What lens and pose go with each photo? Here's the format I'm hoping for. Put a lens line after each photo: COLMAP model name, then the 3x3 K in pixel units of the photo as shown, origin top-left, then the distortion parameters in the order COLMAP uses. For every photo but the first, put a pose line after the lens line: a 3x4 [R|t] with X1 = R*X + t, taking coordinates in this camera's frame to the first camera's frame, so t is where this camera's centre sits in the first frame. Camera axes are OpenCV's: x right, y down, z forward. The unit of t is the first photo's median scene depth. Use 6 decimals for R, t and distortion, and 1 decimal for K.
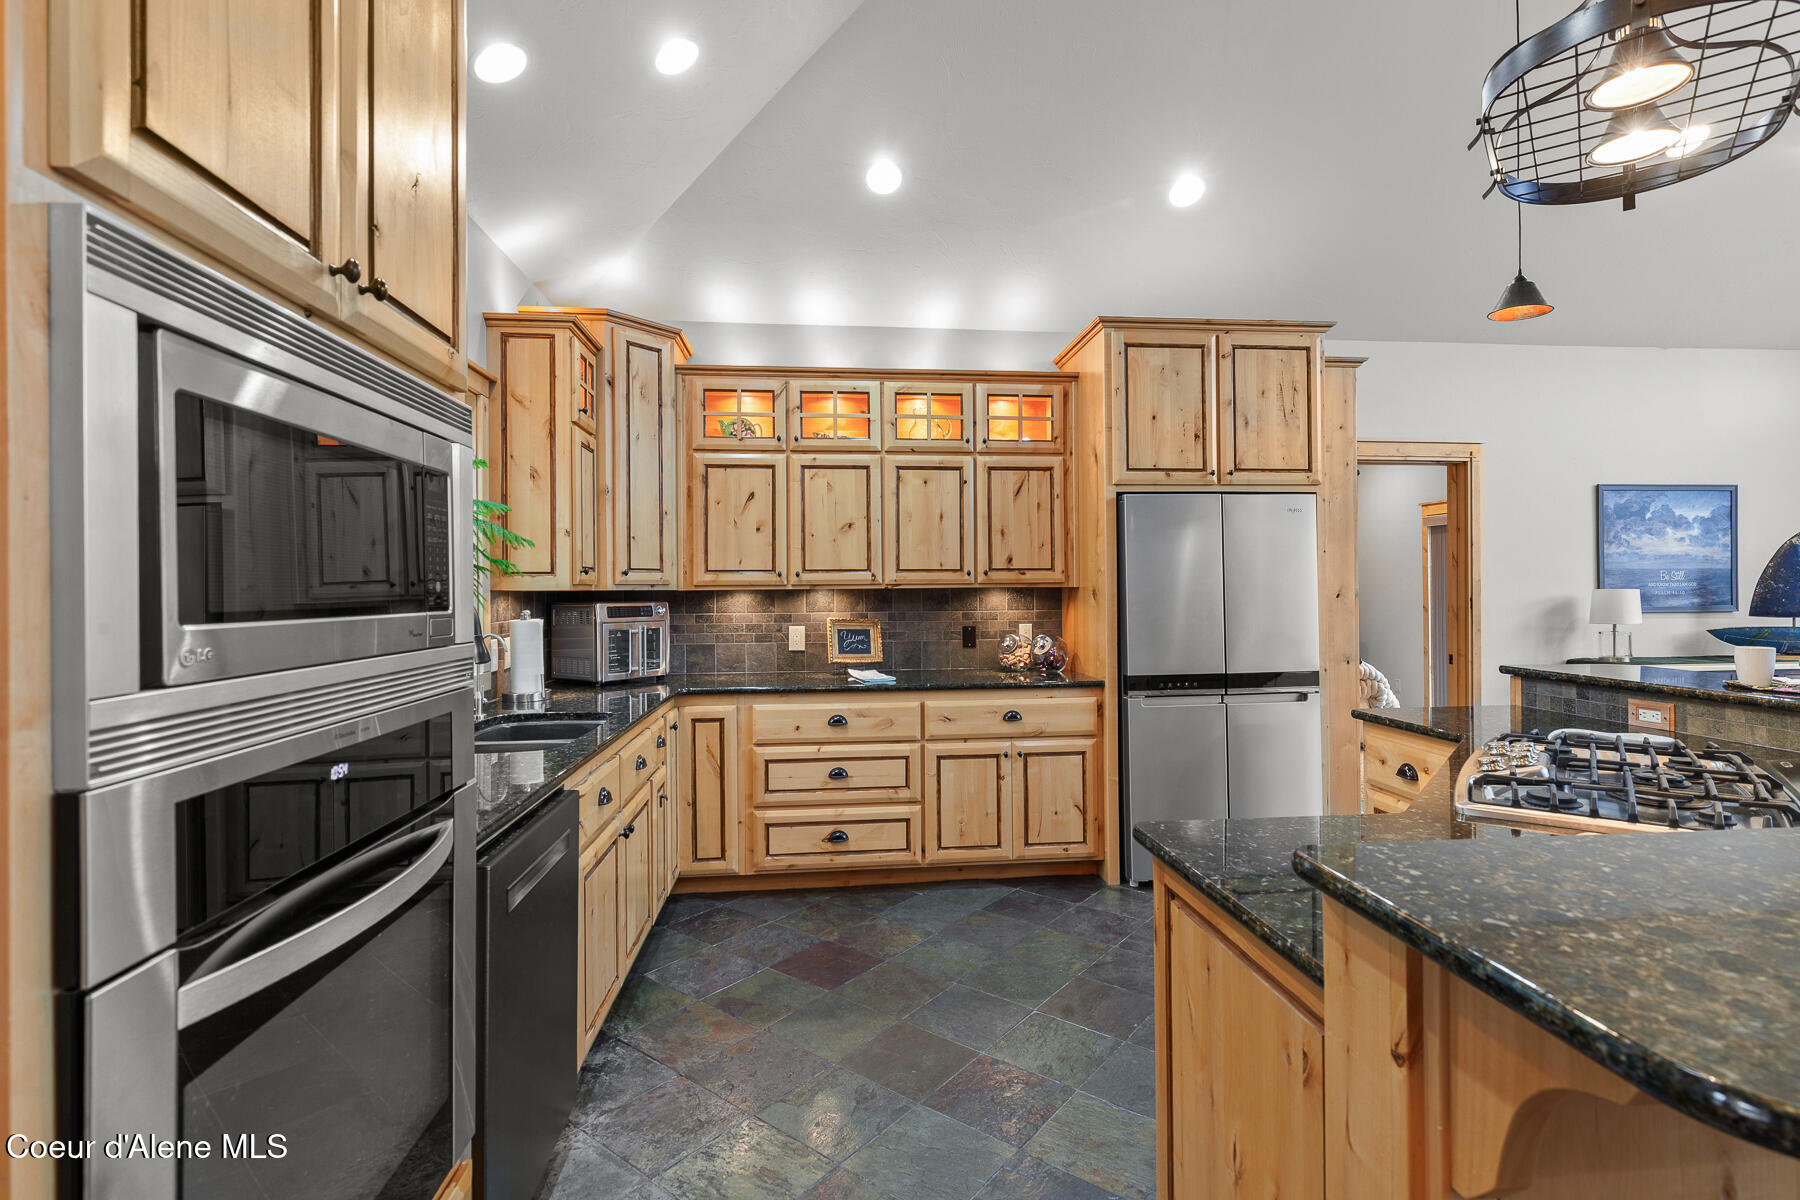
lens RADIAL K [[848.6, 0, 906.8], [0, 848.6, 584.9], [0, 0, 1]] dist [0.000258, -0.000803]
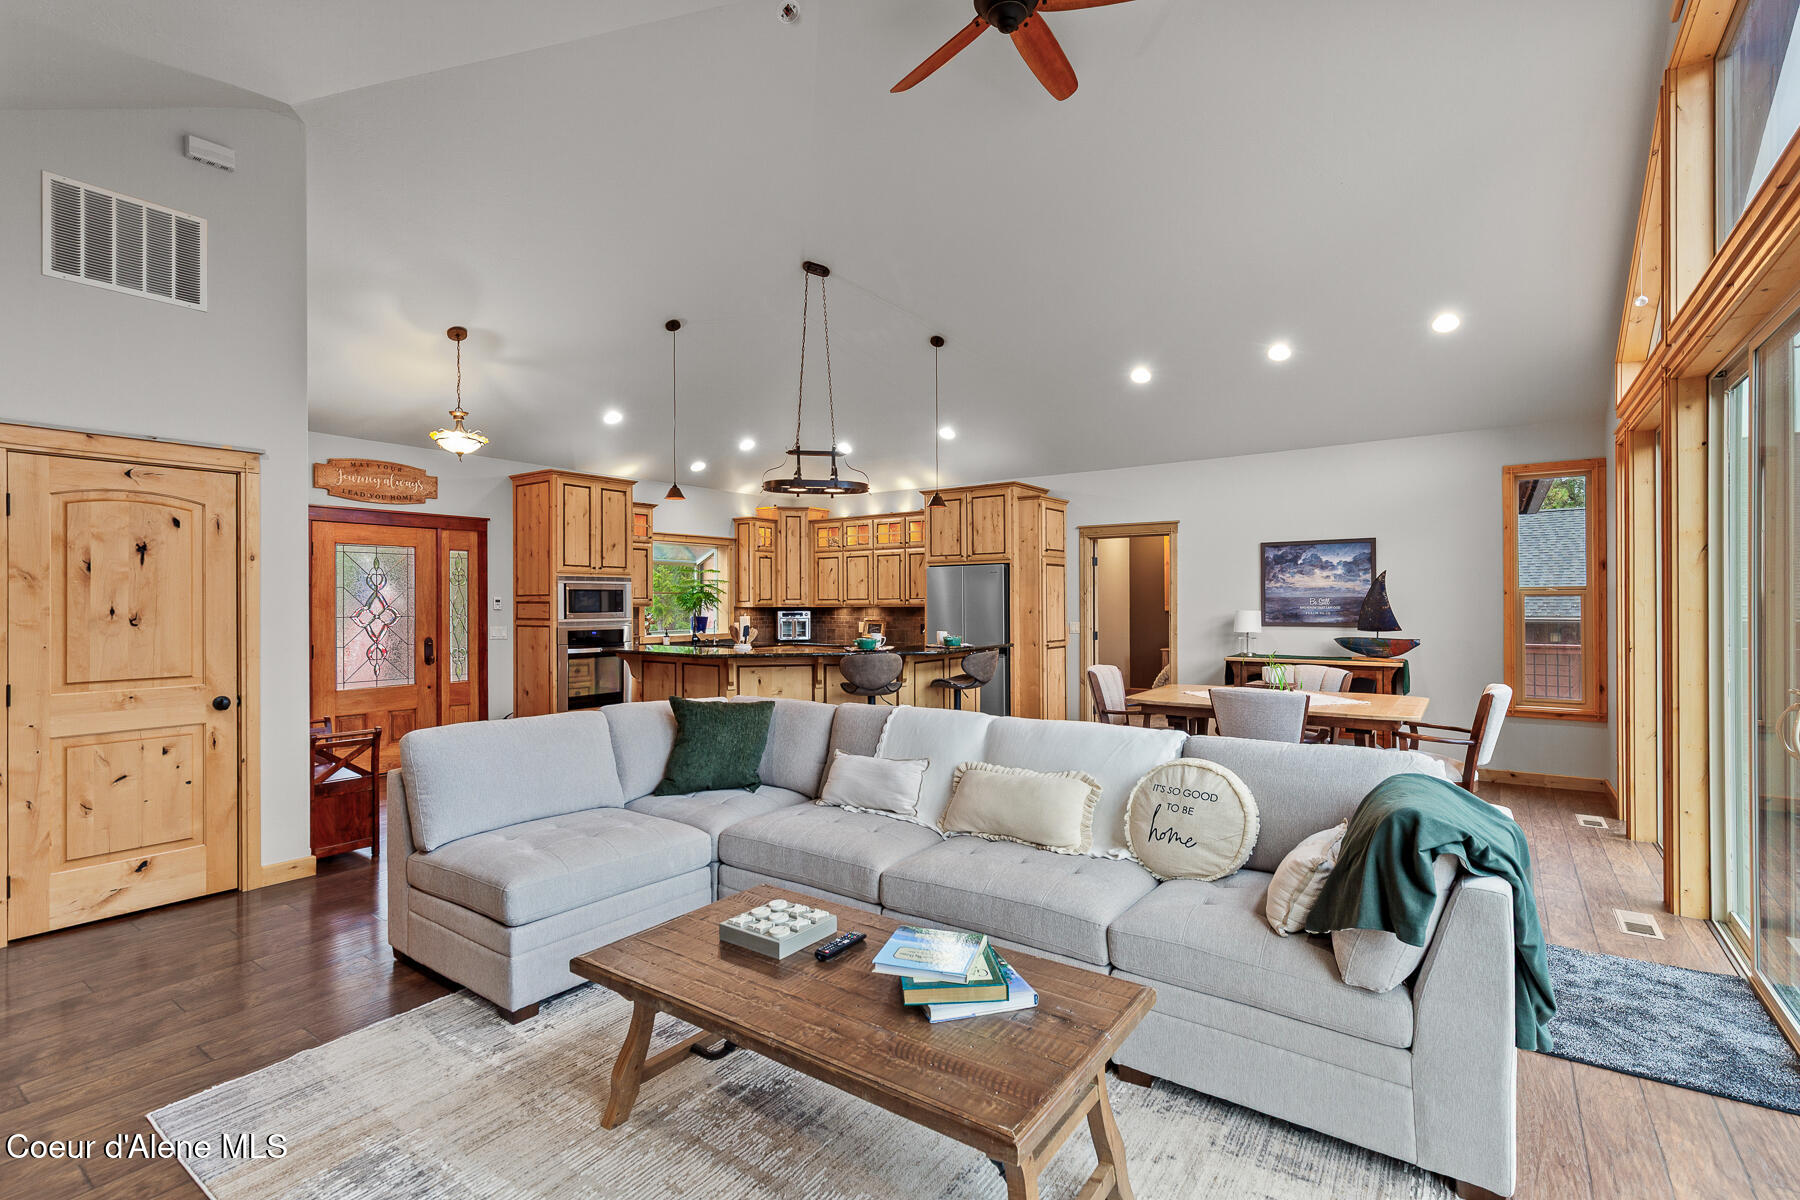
lens RADIAL K [[824.4, 0, 907.0], [0, 824.4, 599.3], [0, 0, 1]] dist [0.005379, 0.000282]
pose [[0.745084, 0.002295, -0.666966, 1.587855], [0.001918, 0.999983, 0.005583, -0.029312], [0.666967, -0.005439, 0.745067, -0.660685]]
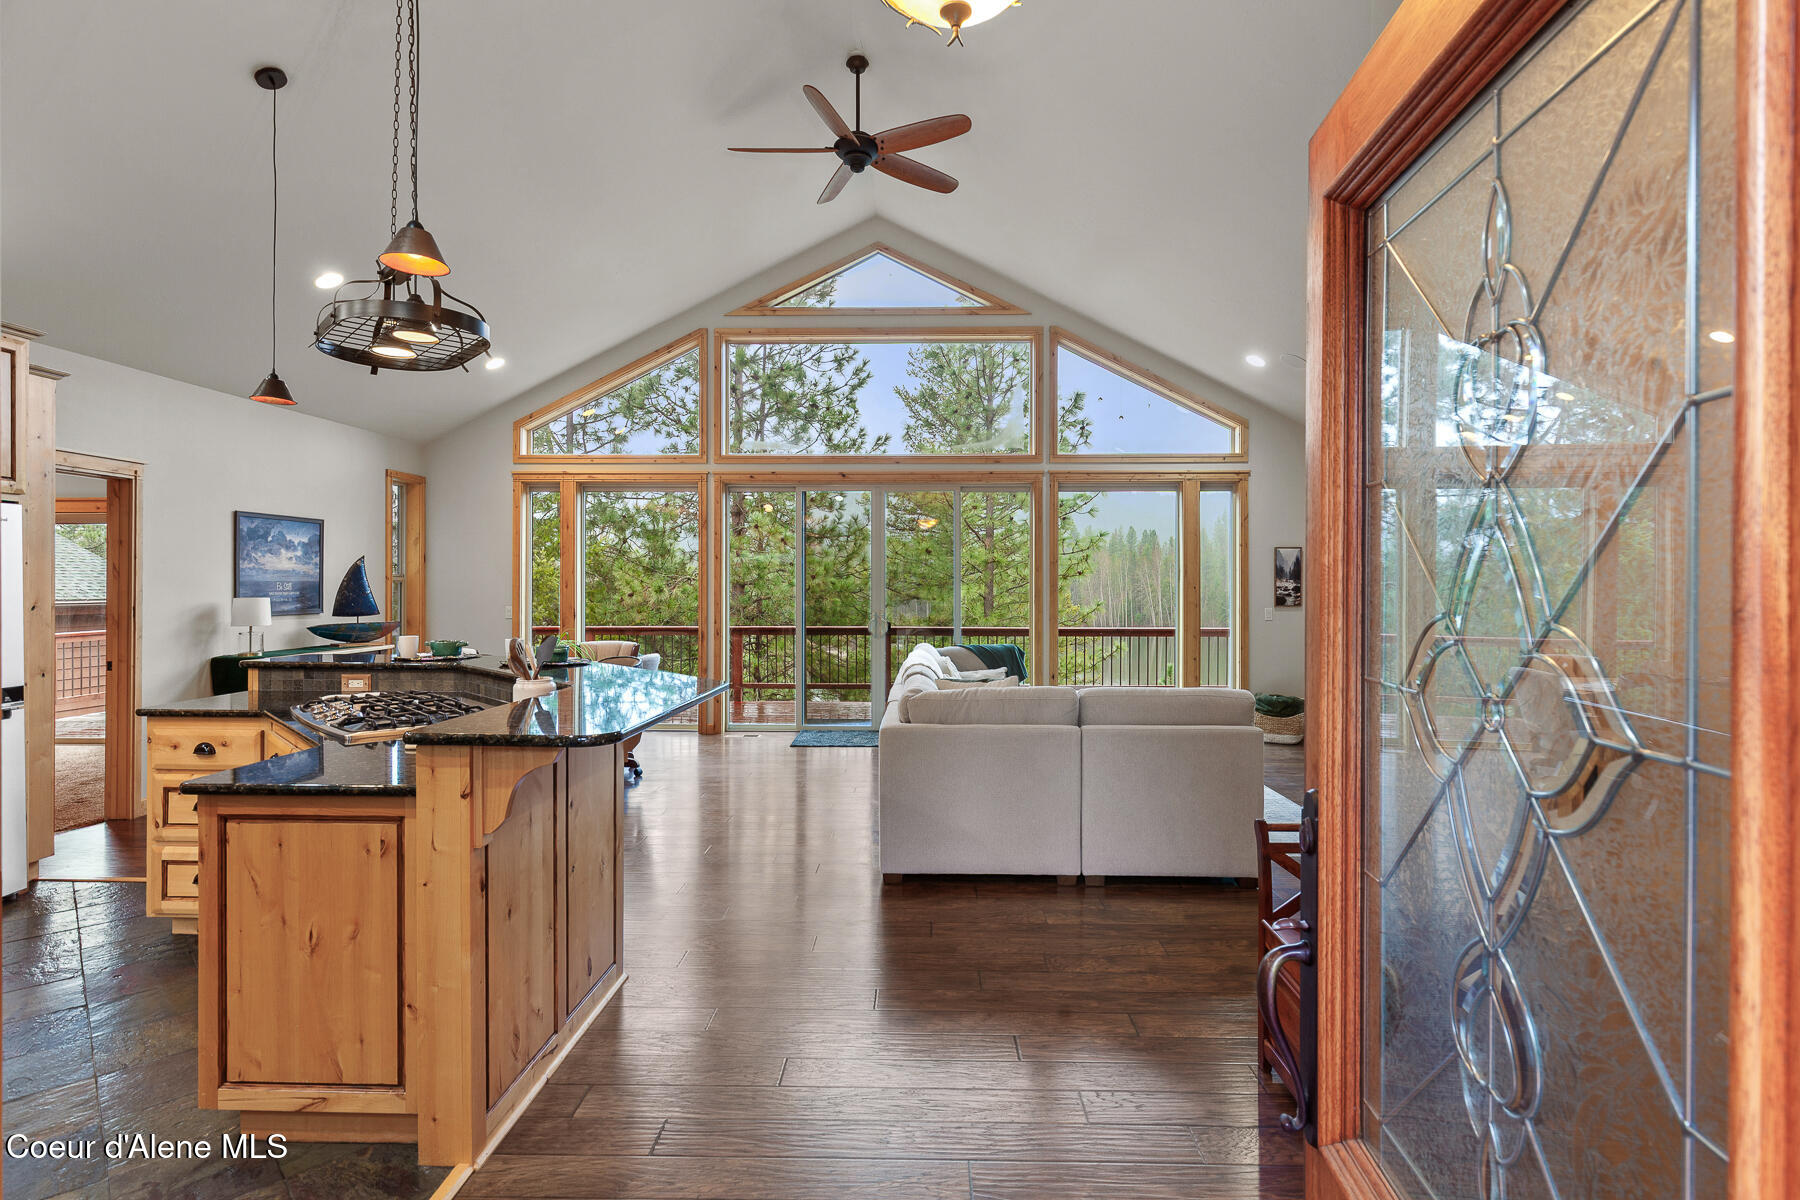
lens RADIAL K [[896.4, 0, 905.3], [0, 896.4, 581.7], [0, 0, 1]] dist [-0.000439, 0.000591]
pose [[0.132875, 0.009546, 0.991087, -0.381173], [-0.007757, 0.999933, -0.008591, -0.016388], [-0.991102, -0.006547, 0.132940, -0.135013]]
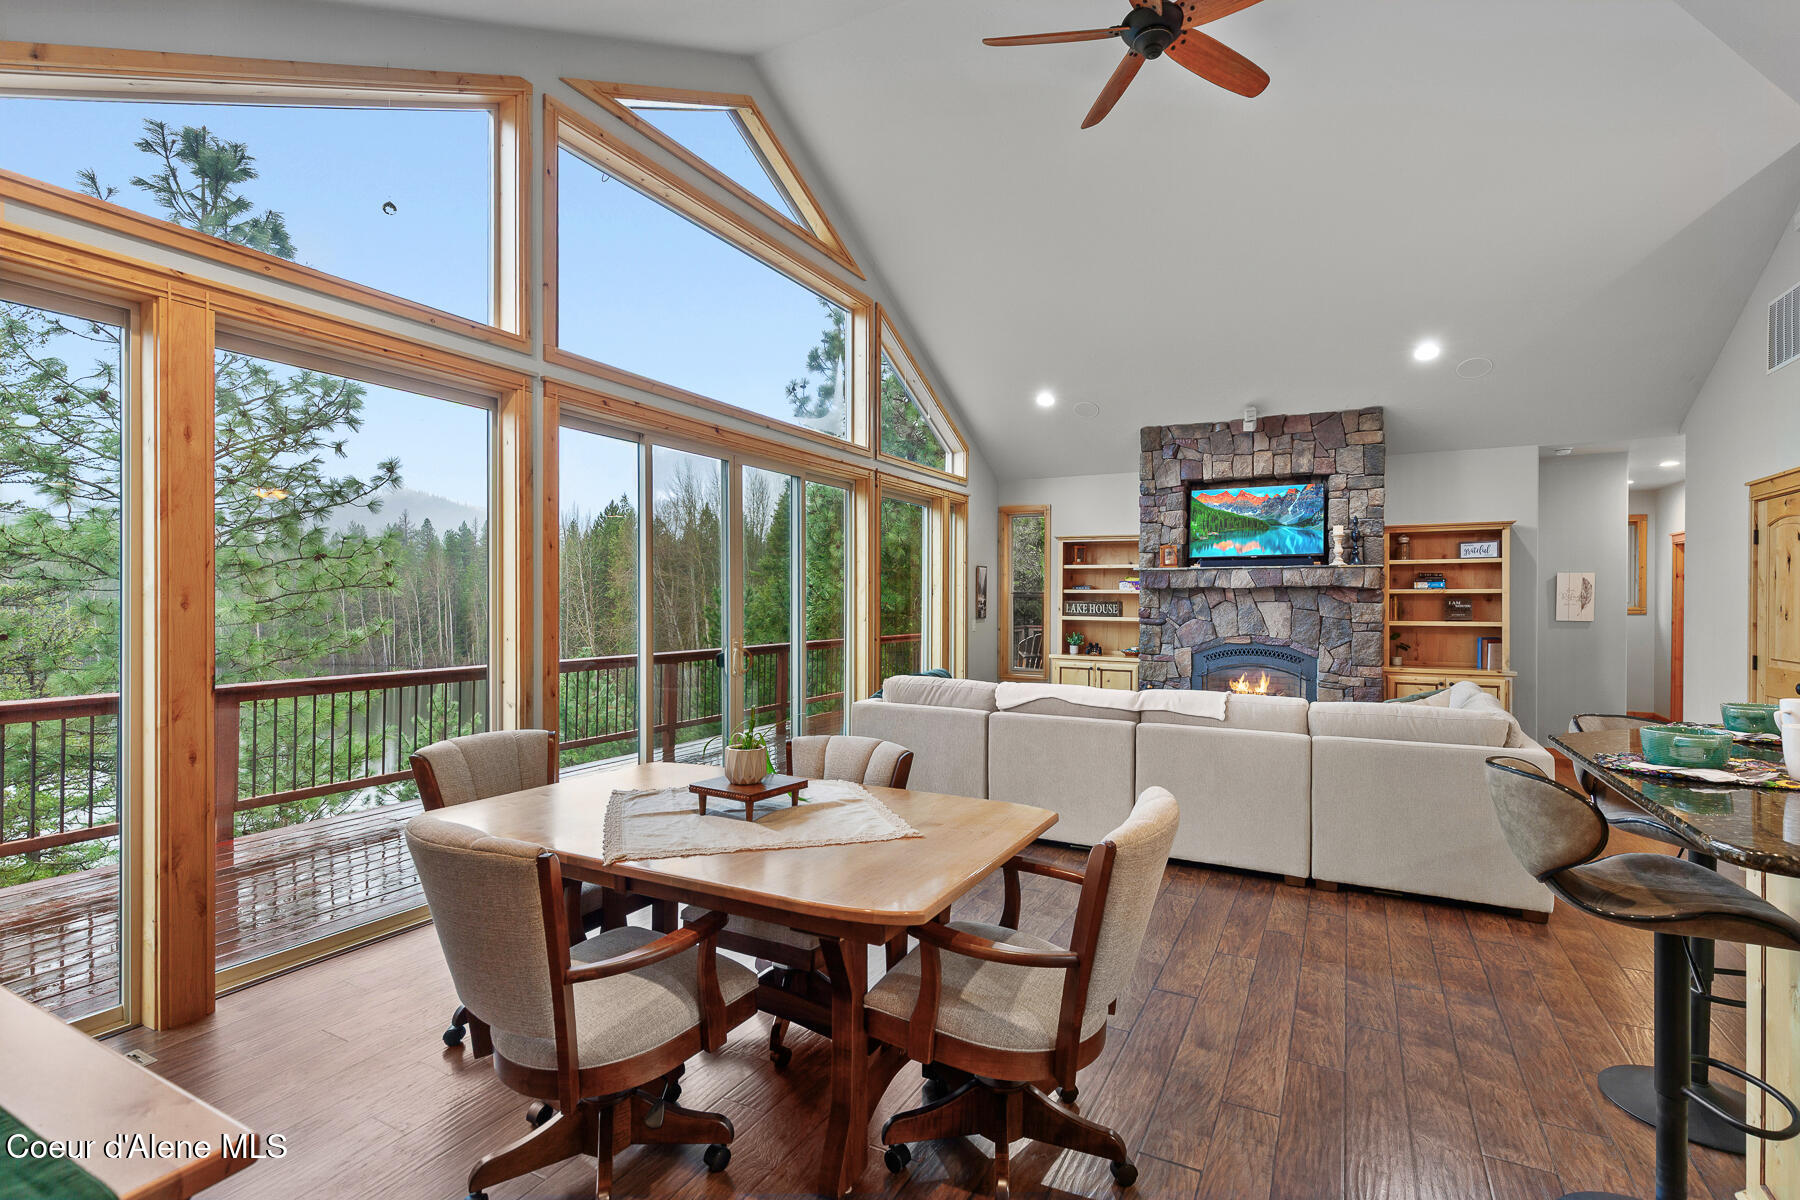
lens RADIAL K [[832.0, 0, 906.9], [0, 832.0, 604.3], [0, 0, 1]] dist [0.006661, 0.000281]
pose [[-0.825386, 0.001815, 0.564566, 0.705600], [0.000140, 0.999995, -0.003010, -0.014800], [-0.564569, -0.002406, -0.825382, 1.147393]]
